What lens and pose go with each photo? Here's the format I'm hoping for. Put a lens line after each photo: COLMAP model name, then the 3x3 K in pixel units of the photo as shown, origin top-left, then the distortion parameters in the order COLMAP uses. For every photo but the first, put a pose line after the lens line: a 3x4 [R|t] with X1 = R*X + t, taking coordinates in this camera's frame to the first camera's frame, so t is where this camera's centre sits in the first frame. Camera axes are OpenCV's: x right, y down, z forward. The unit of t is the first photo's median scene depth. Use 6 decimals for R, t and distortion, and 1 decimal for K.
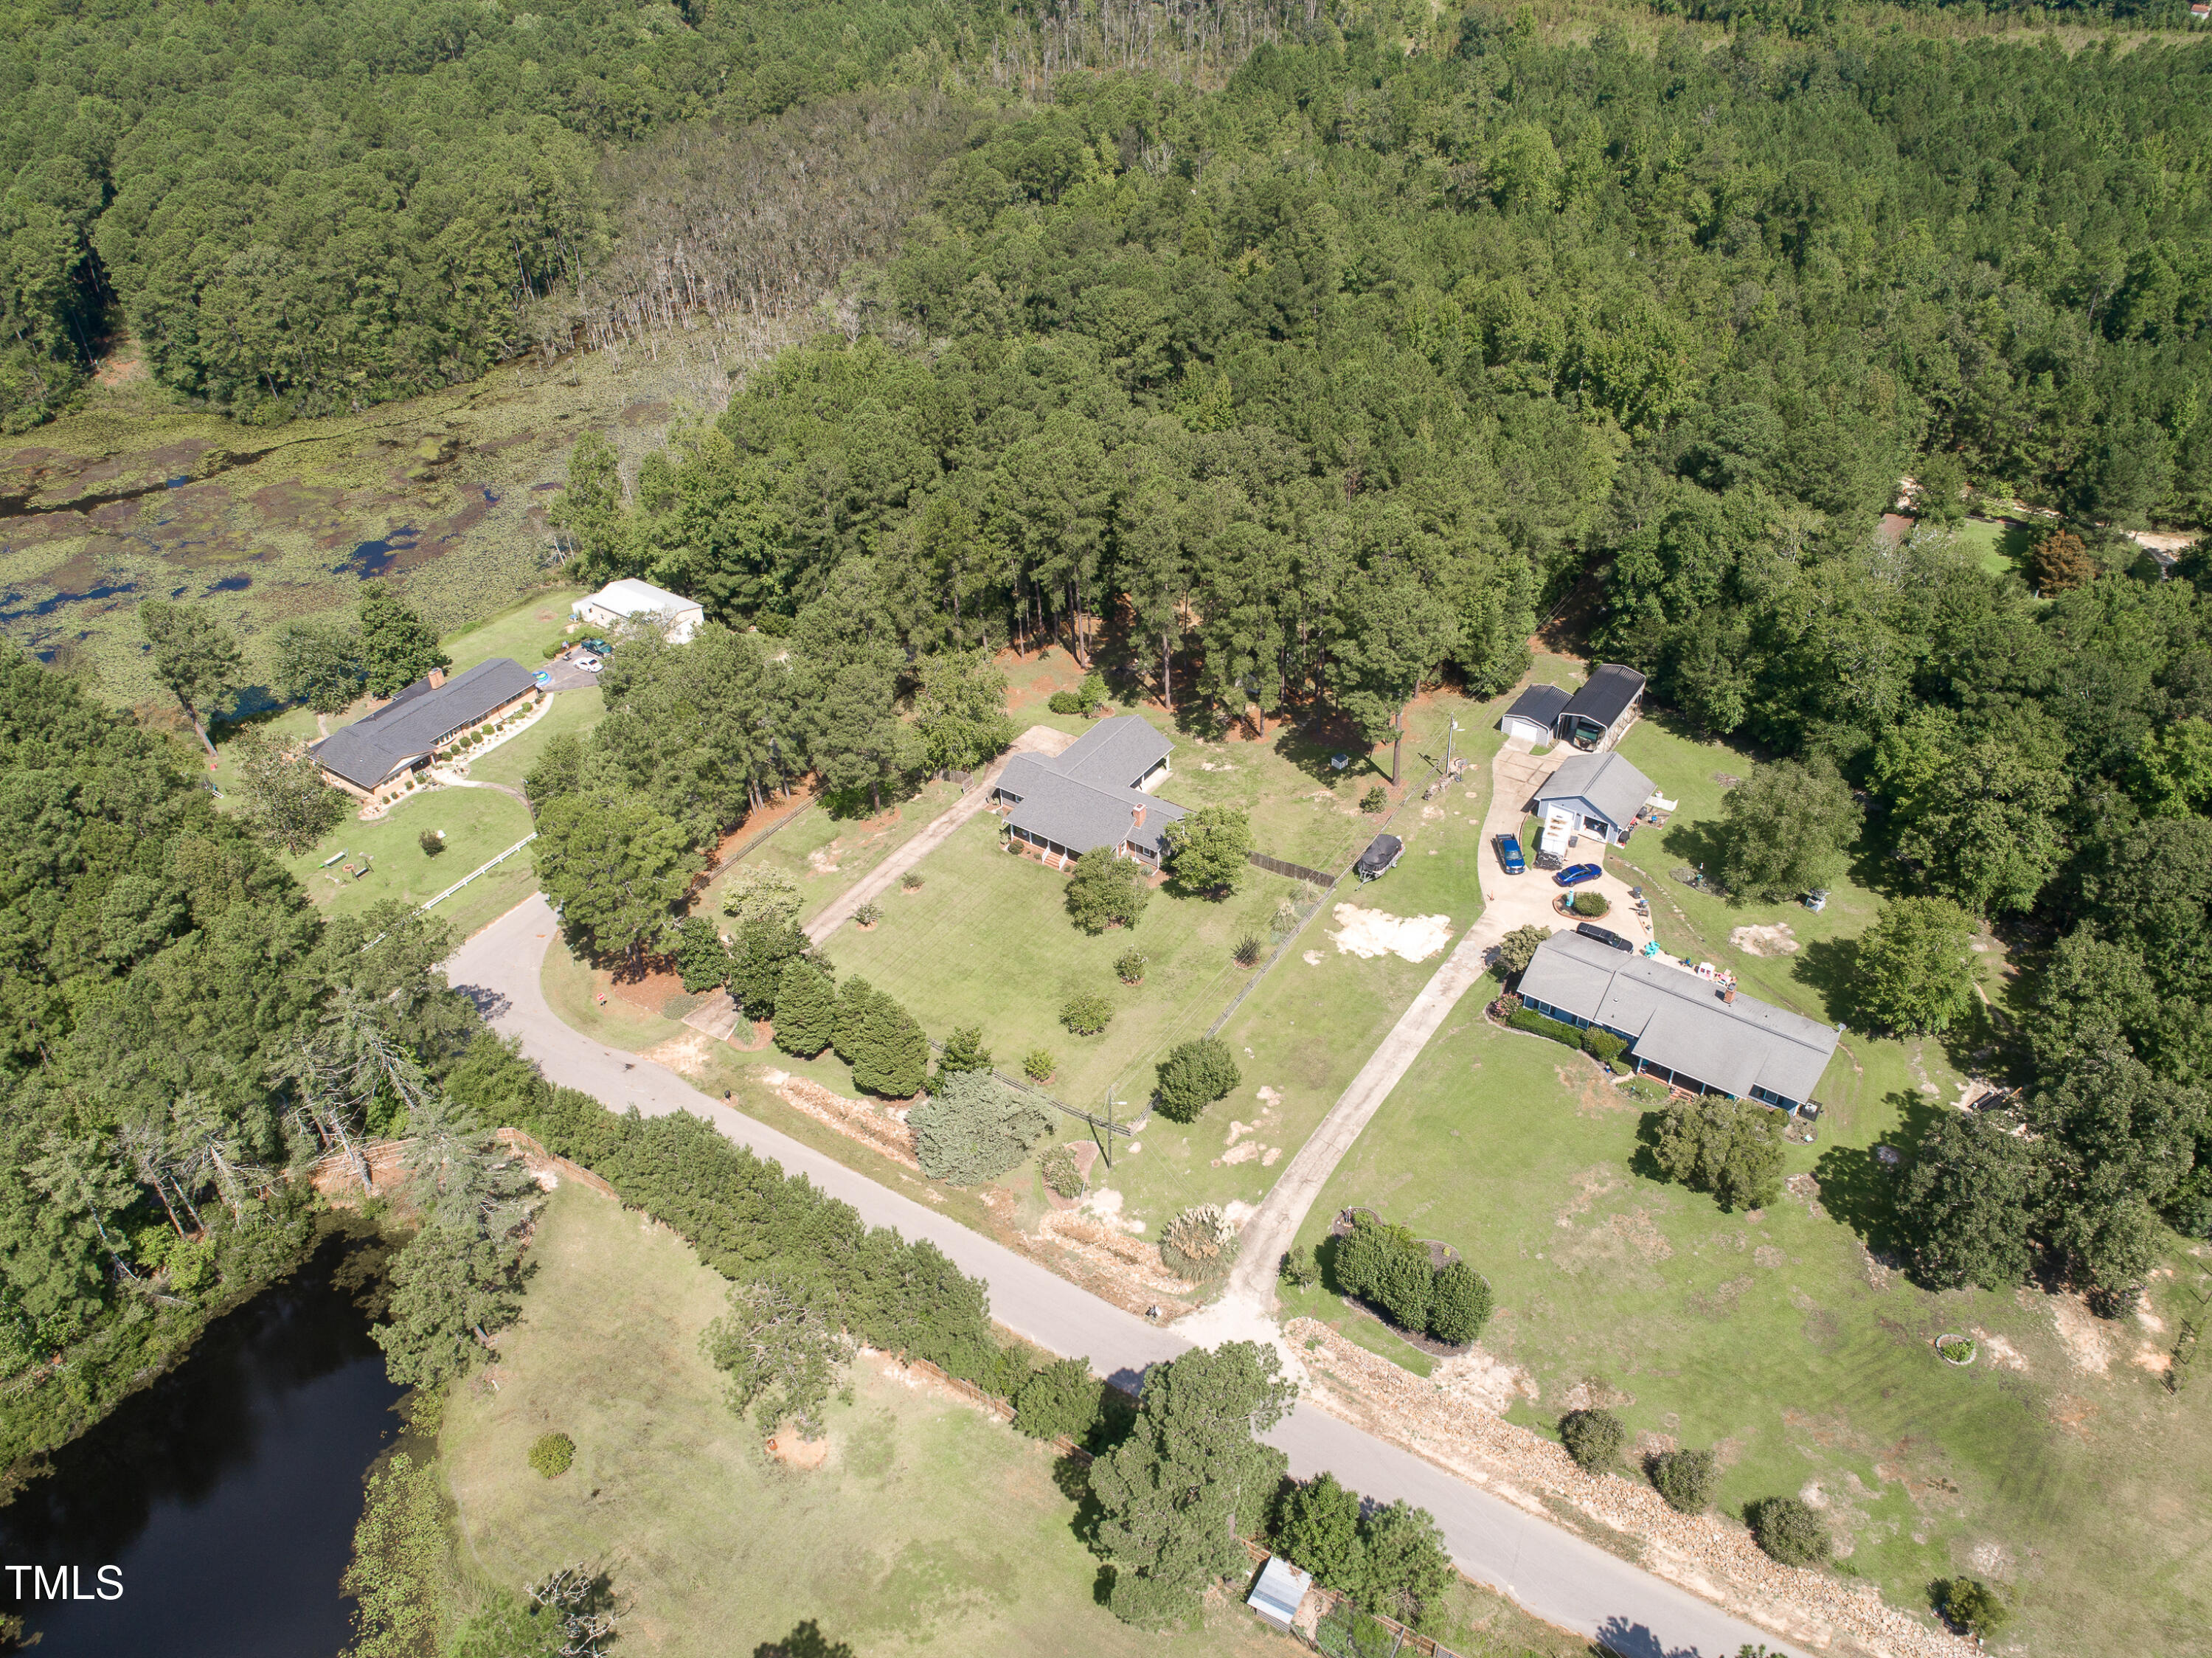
lens RADIAL K [[1669.6, 0, 1099.0], [0, 1669.6, 831.1], [0, 0, 1]] dist [-0.022831, 0.010982]
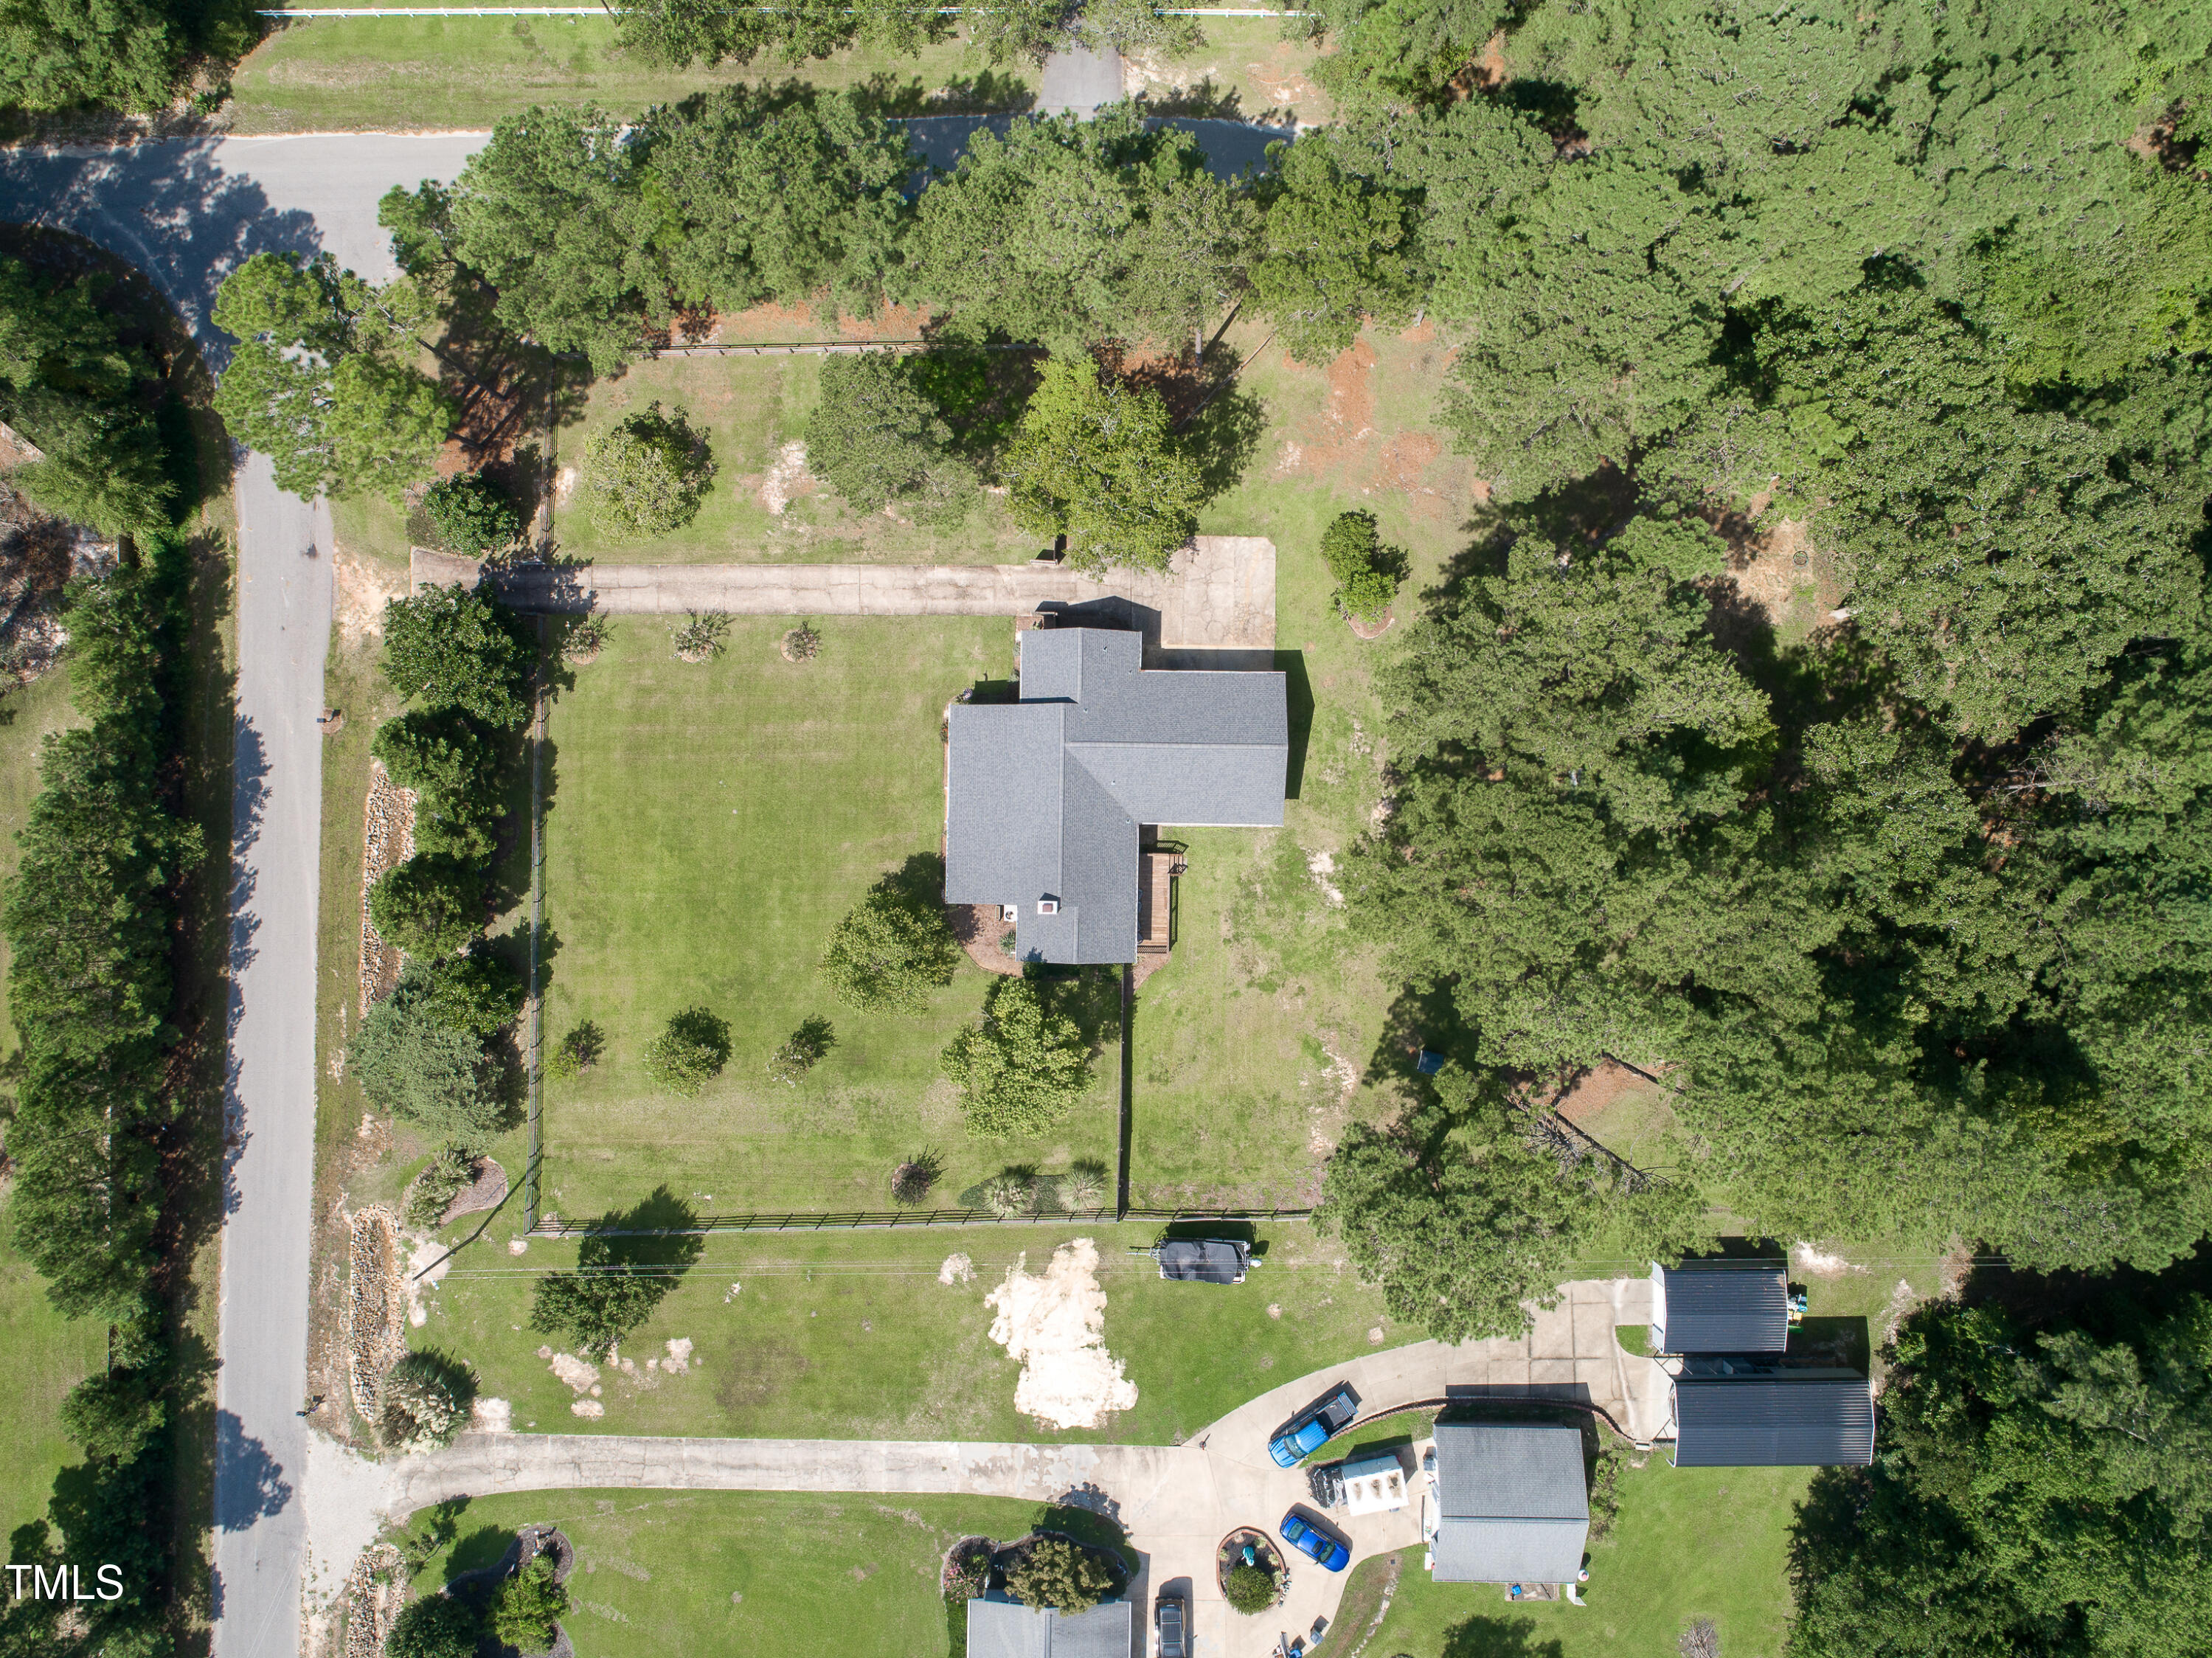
lens RADIAL K [[1669.6, 0, 1111.1], [0, 1669.6, 840.0], [0, 0, 1]] dist [-0.022831, 0.010982]
pose [[0.565334, 0.824658, 0.018375, 0.006342], [-0.503365, 0.327257, 0.799704, -0.544778], [0.653469, -0.461349, 0.600113, 0.693139]]
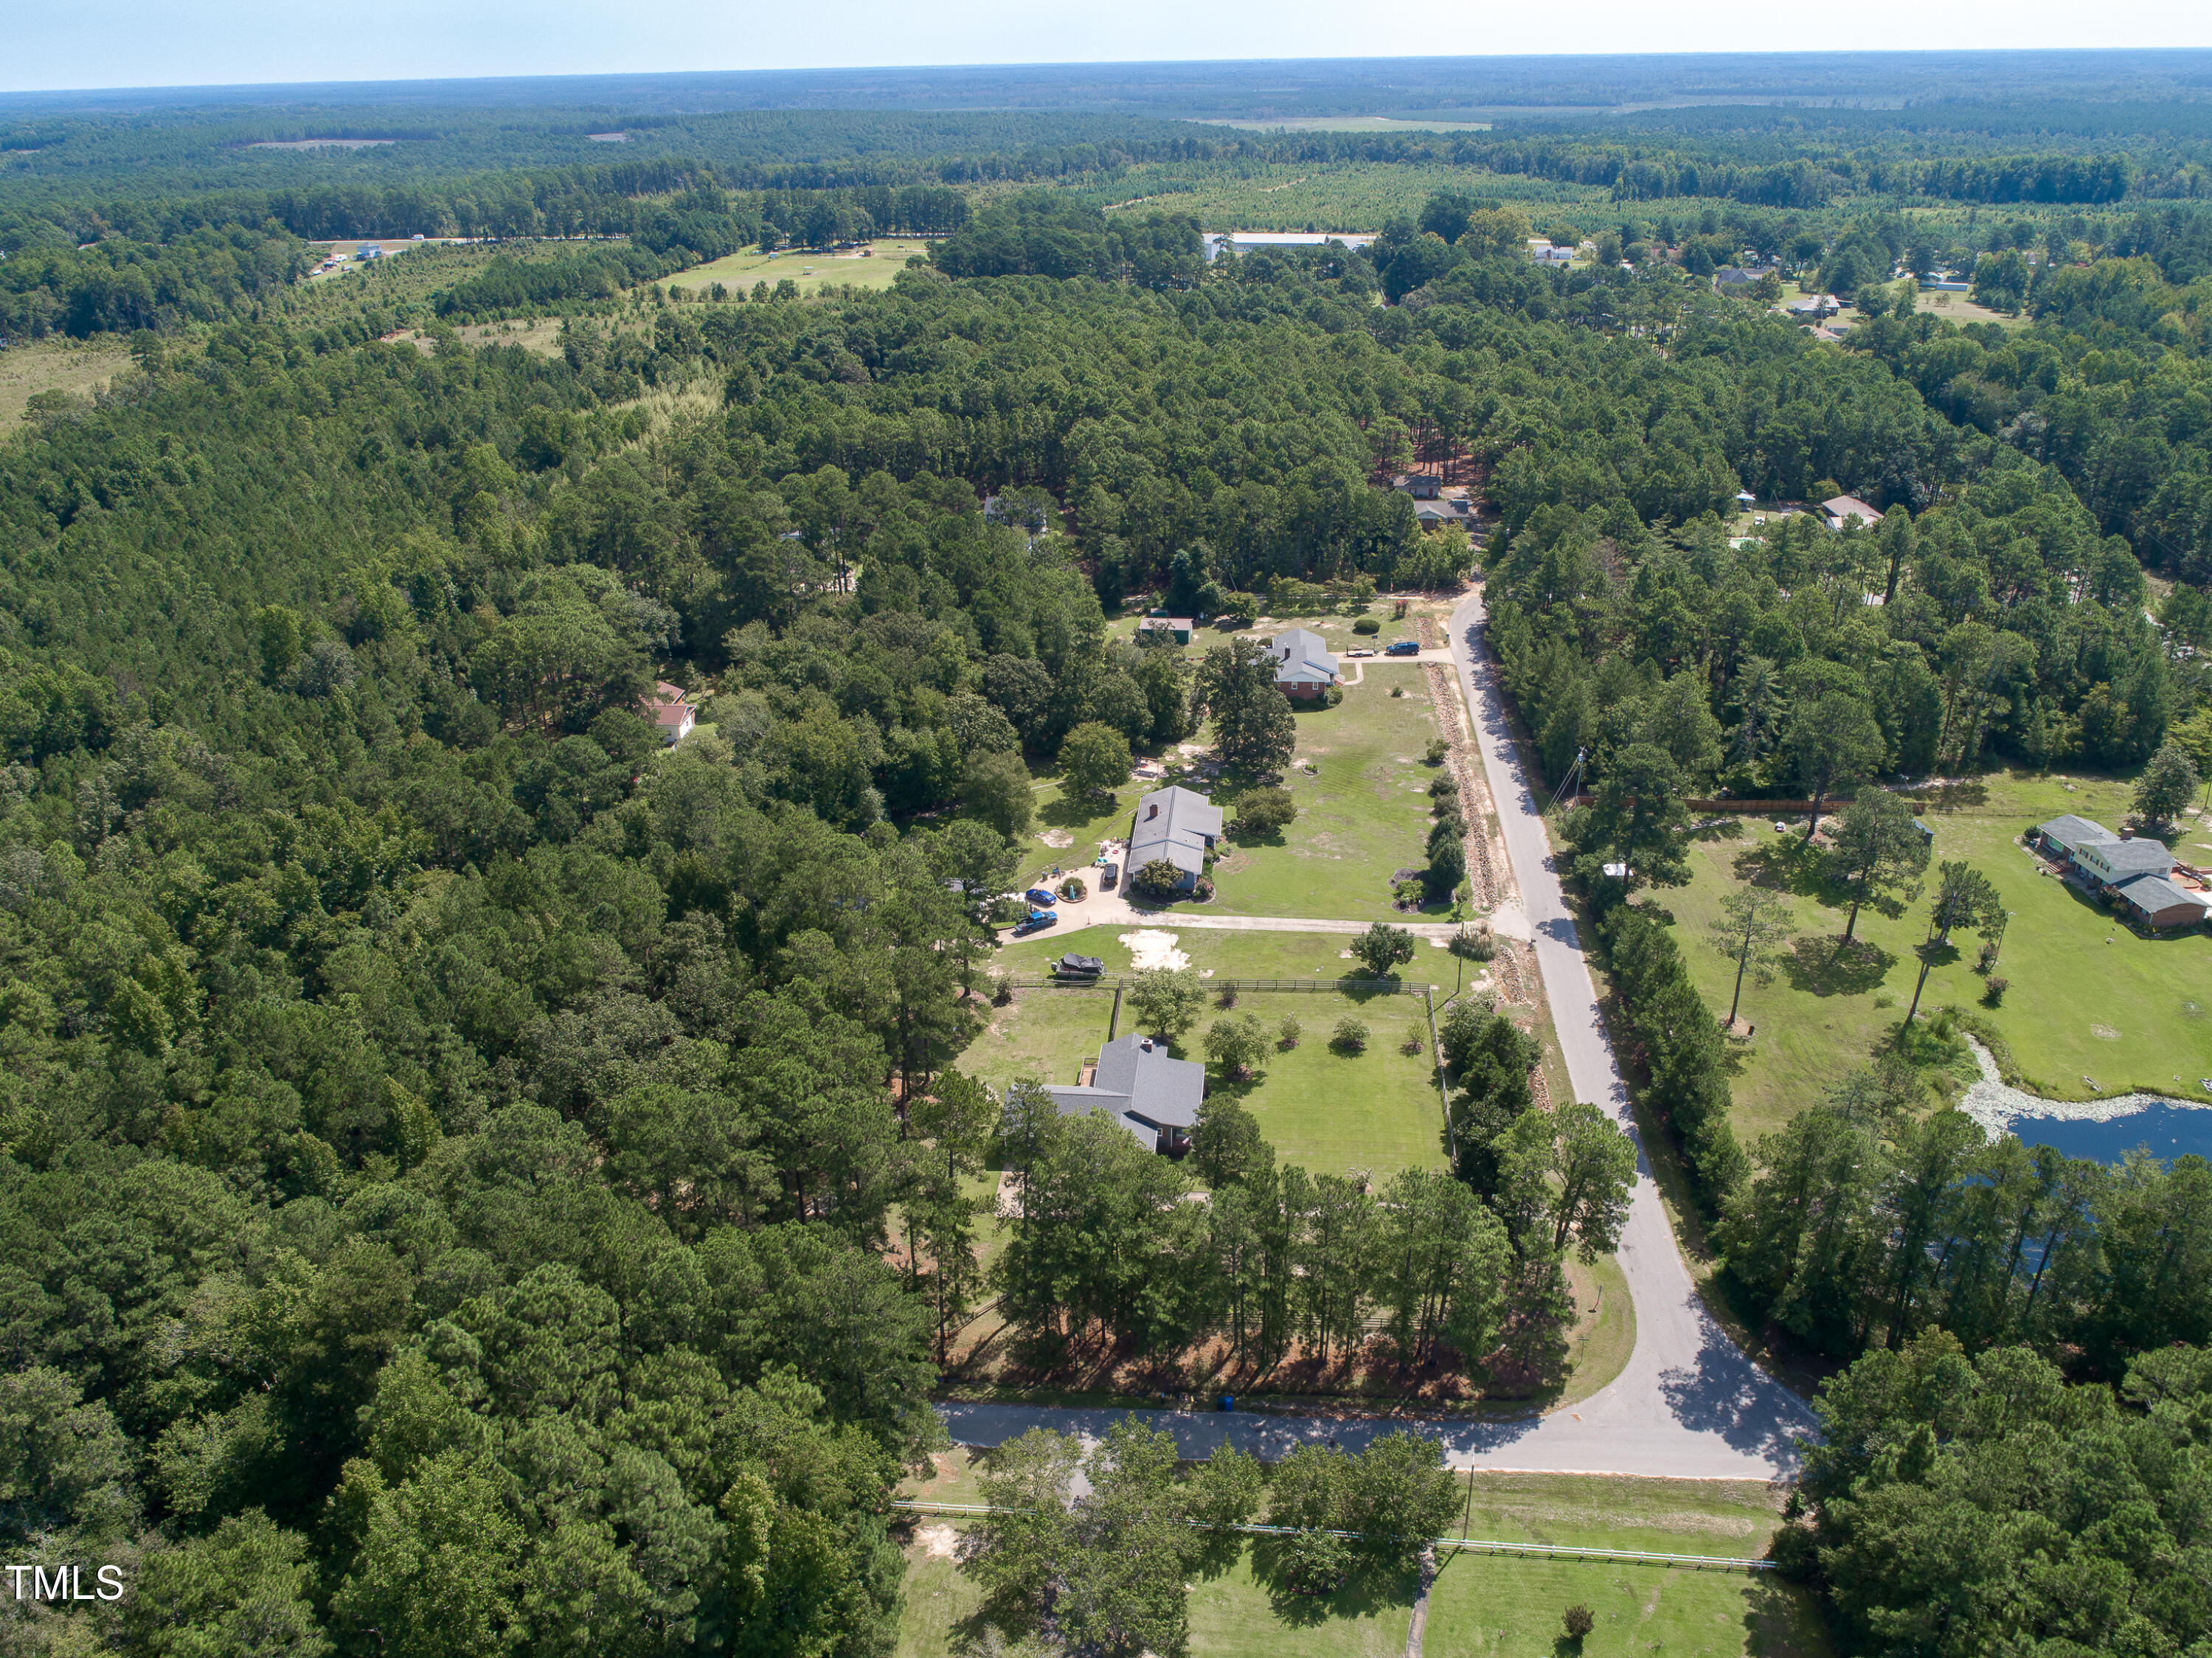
lens RADIAL K [[1669.6, 0, 1094.0], [0, 1669.6, 835.8], [0, 0, 1]] dist [-0.022831, 0.010982]
pose [[-0.489598, -0.339188, 0.803272, -0.848390], [0.555026, 0.589273, 0.587115, -0.808324], [-0.672488, 0.733287, -0.100249, 1.083401]]
